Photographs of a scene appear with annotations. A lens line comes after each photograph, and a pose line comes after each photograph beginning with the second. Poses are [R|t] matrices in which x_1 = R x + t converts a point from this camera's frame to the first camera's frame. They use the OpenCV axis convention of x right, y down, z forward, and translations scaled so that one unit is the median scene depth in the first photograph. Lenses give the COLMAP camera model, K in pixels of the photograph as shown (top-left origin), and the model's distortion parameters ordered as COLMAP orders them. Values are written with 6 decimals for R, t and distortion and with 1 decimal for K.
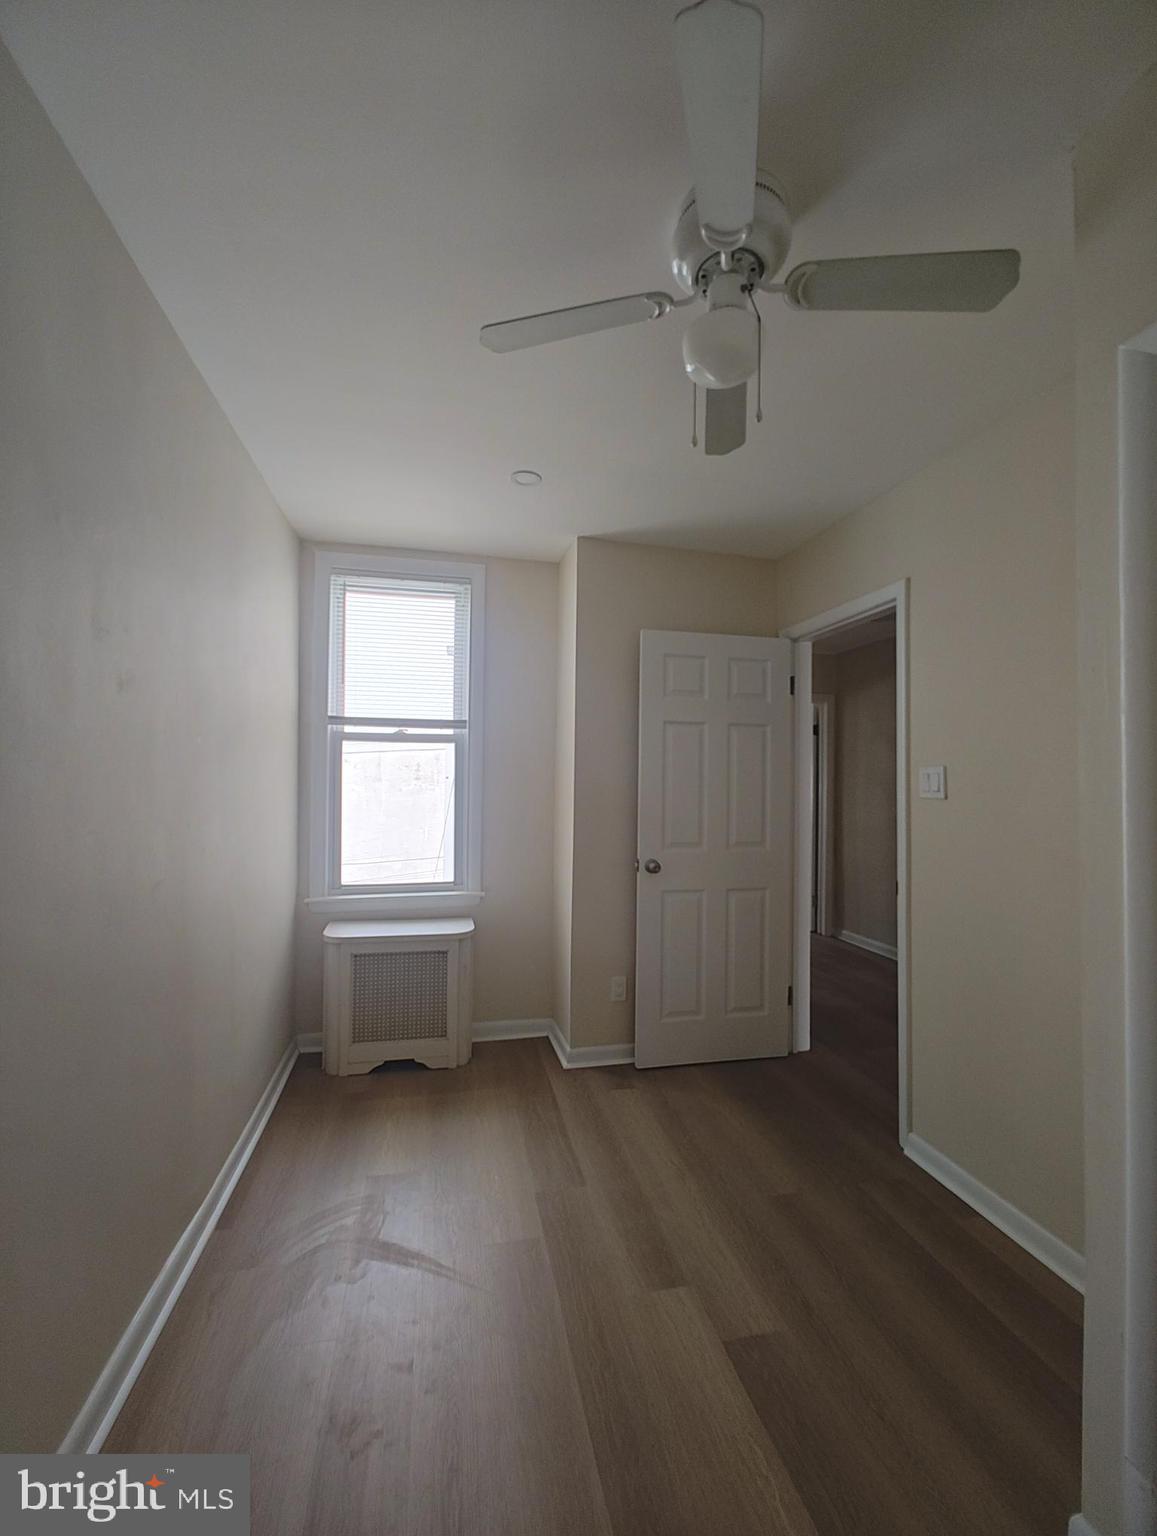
lens RADIAL K [[627.2, 0, 580.6], [0, 627.2, 770.8], [0, 0, 1]] dist [0.019753, -0.011762]
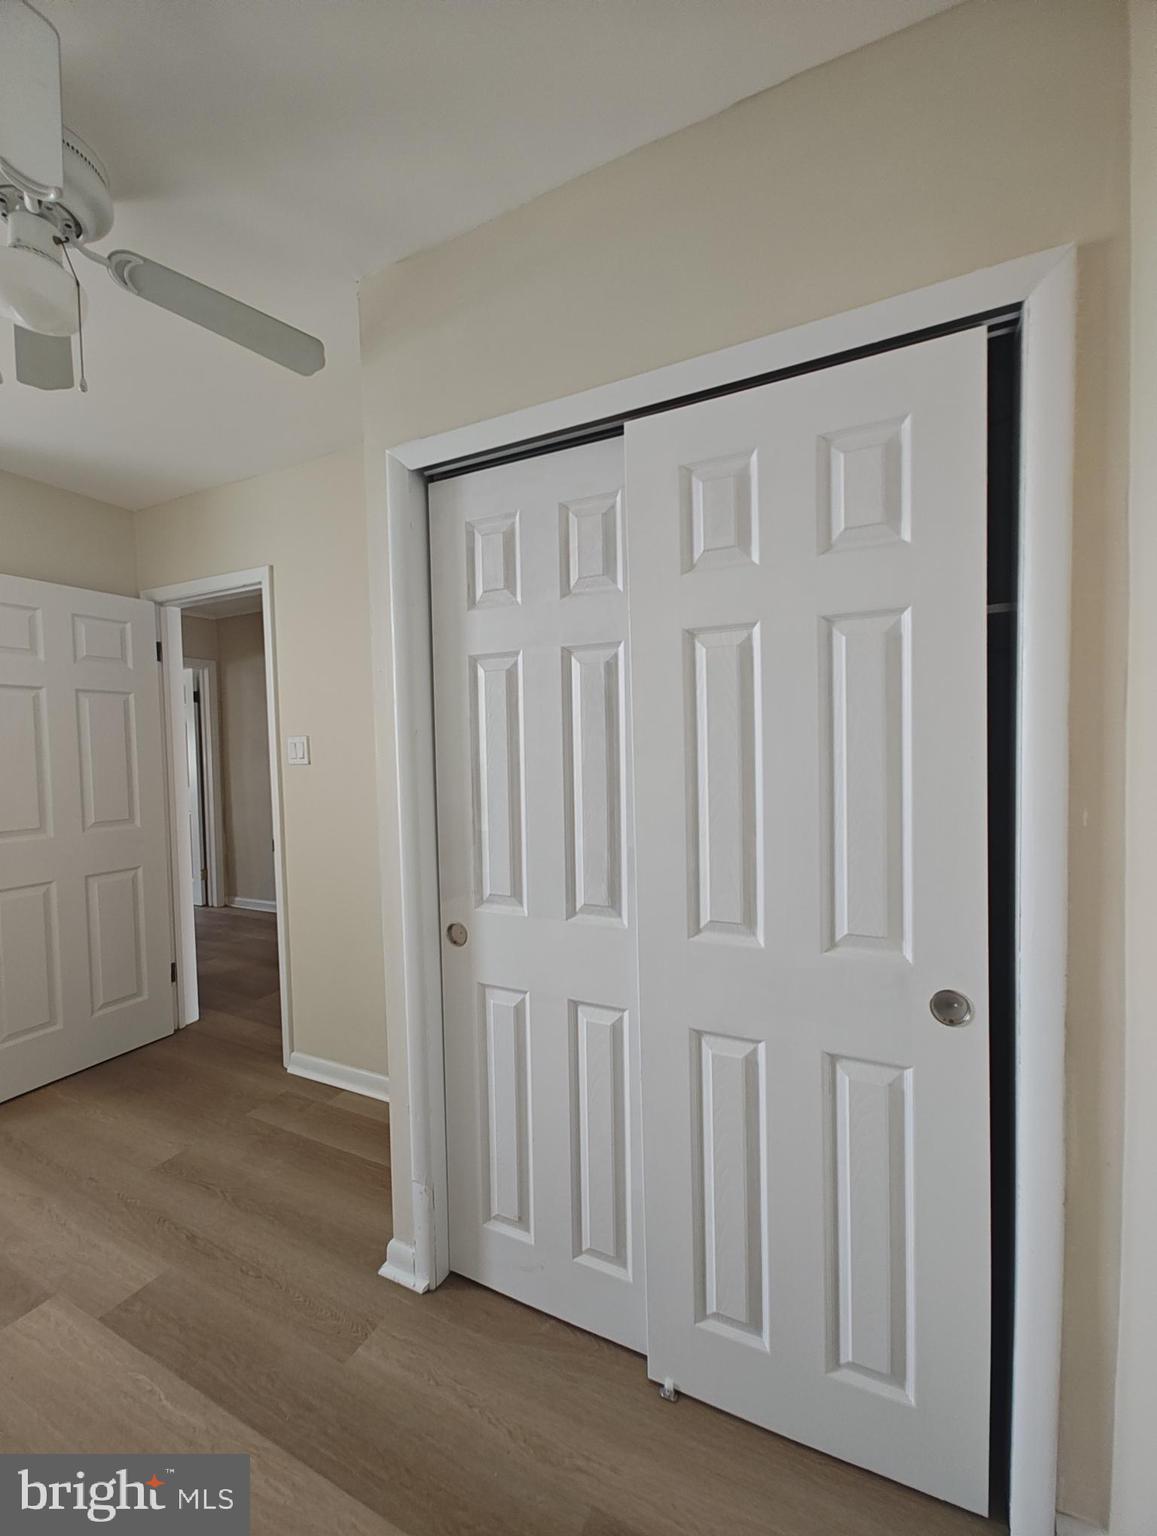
lens RADIAL K [[627.2, 0, 580.6], [0, 627.2, 770.8], [0, 0, 1]] dist [0.019753, -0.011762]
pose [[0.630845, -0.054755, 0.773975, -0.011948], [0.012839, 0.998107, 0.060147, -0.006765], [-0.775803, -0.028006, 0.630354, -0.123891]]
